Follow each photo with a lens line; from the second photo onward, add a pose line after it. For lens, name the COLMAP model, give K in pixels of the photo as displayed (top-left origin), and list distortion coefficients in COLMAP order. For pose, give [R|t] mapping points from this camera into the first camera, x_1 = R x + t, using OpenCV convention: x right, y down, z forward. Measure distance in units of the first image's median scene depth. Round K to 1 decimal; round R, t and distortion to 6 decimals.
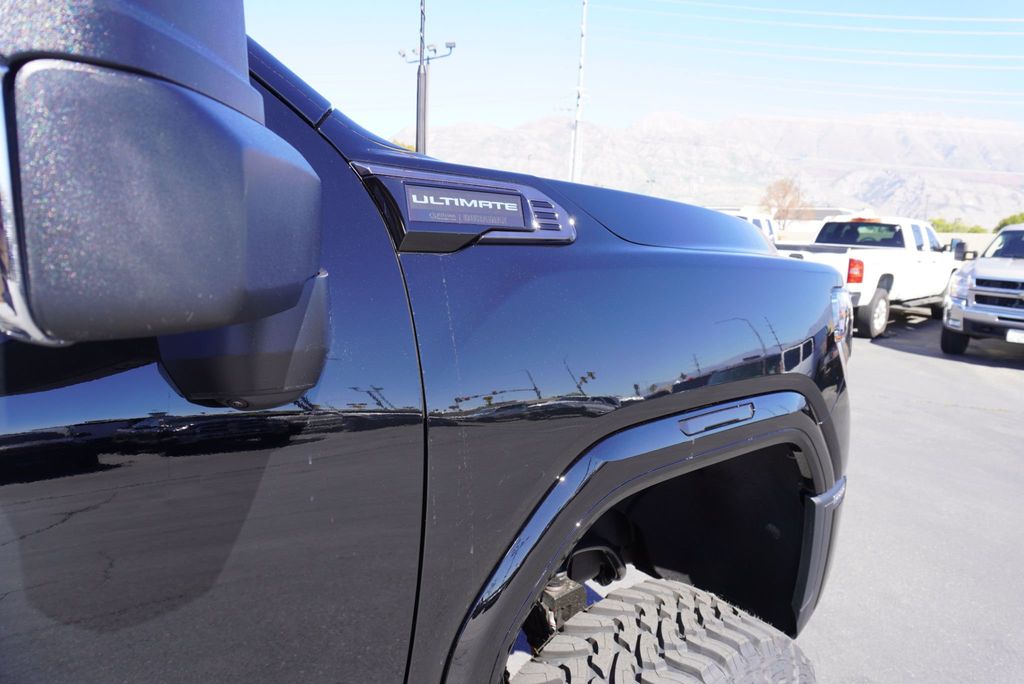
lens RADIAL K [[687.8, 0, 512.0], [0, 687.8, 342.0], [0, 0, 1]] dist [-0.021045, 0.005583]
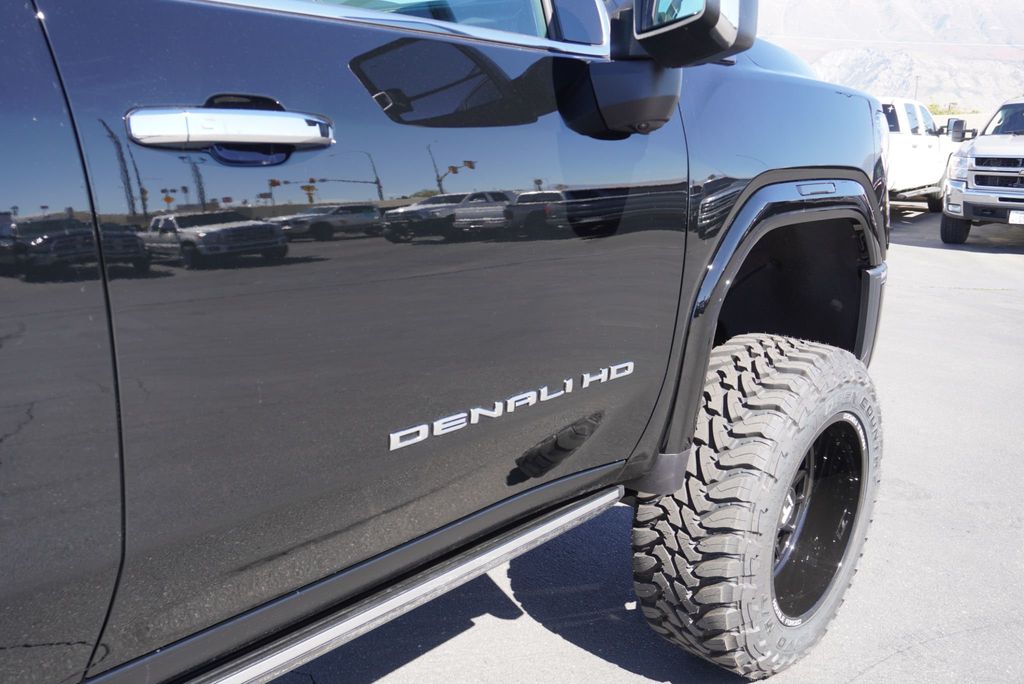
lens RADIAL K [[857.7, 0, 512.0], [0, 857.7, 342.0], [0, 0, 1]] dist [-0.006377, -0.001429]
pose [[0.993029, -0.066764, 0.097139, -0.064783], [0.059896, 0.995606, 0.071981, 0.031468], [-0.101518, -0.065661, 0.992664, -0.092001]]
